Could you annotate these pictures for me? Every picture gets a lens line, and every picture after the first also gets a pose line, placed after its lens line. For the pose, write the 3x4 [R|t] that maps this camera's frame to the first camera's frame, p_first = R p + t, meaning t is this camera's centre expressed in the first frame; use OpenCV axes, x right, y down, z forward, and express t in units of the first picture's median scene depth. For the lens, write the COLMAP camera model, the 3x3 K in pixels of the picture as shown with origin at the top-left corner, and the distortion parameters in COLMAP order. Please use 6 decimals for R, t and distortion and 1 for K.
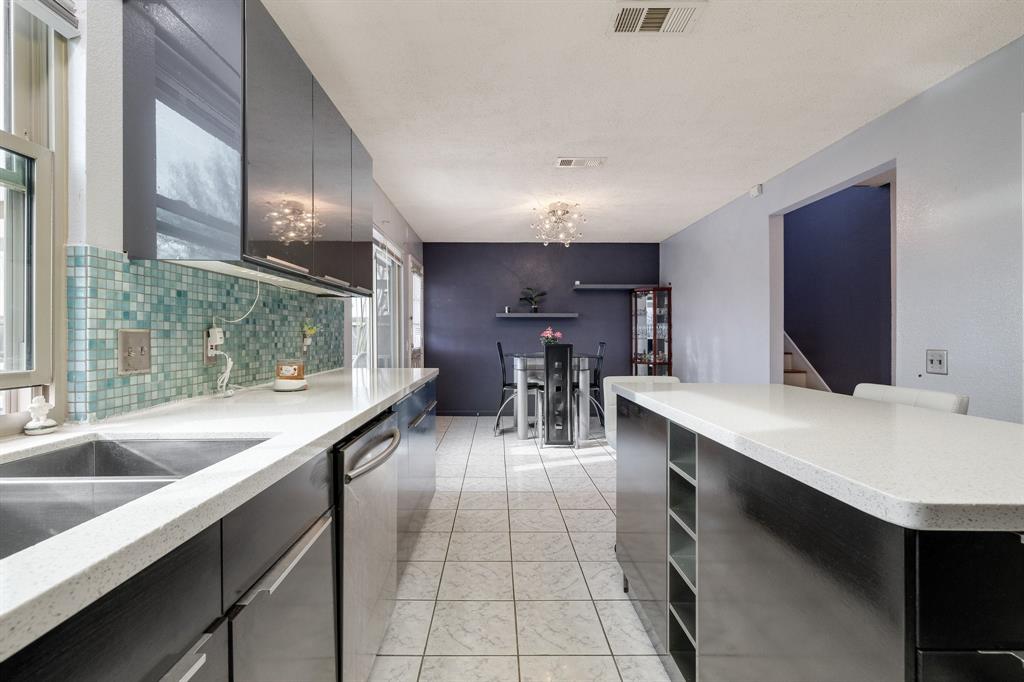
lens RADIAL K [[454.1, 0, 508.8], [0, 454.1, 334.4], [0, 0, 1]] dist [0.001818, 0.000444]
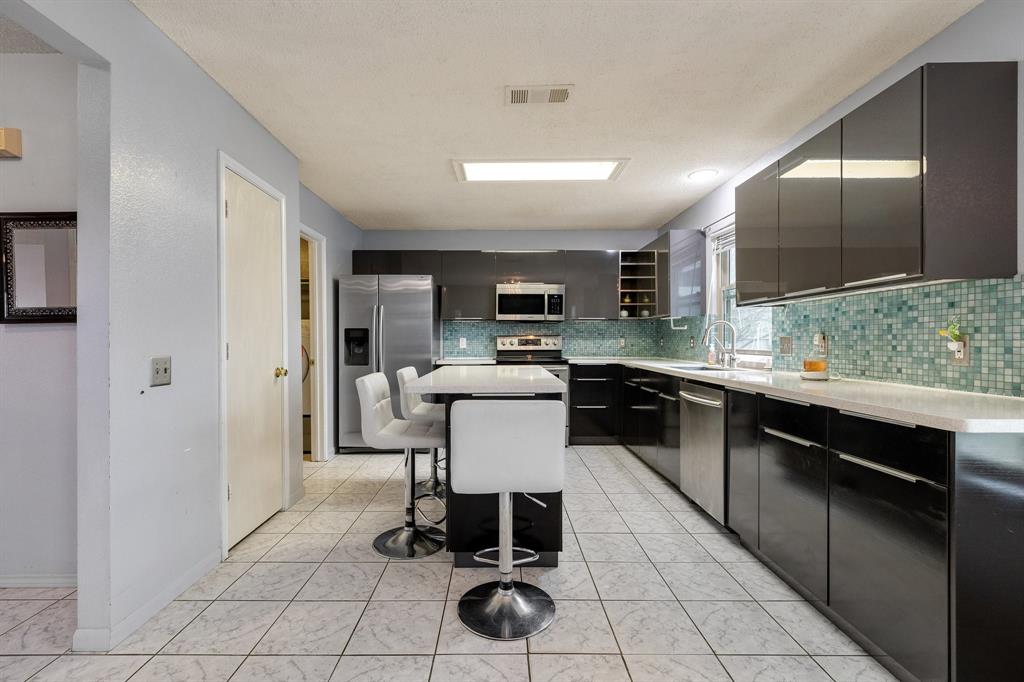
lens RADIAL K [[445.3, 0, 497.7], [0, 445.3, 343.5], [0, 0, 1]] dist [0.002175, 0.000149]
pose [[-0.999618, 0.001806, 0.027563, 0.376236], [0.001957, 0.999983, 0.005452, 0.006679], [-0.027552, 0.005504, -0.999605, 2.145923]]
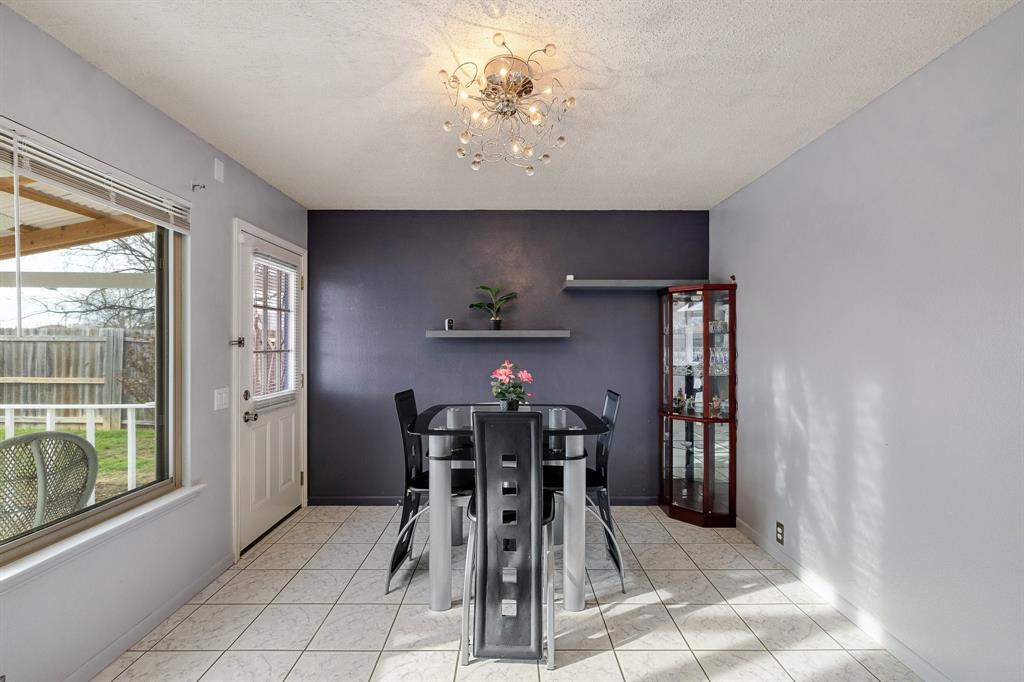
lens RADIAL K [[433.3, 0, 510.7], [0, 433.3, 346.5], [0, 0, 1]] dist [-0.000788, -0.000050]
pose [[0.999770, 0.000310, -0.021438, 0.279381], [-0.000137, 0.999967, 0.008109, -0.095760], [0.021440, -0.008104, 0.999737, 1.410208]]
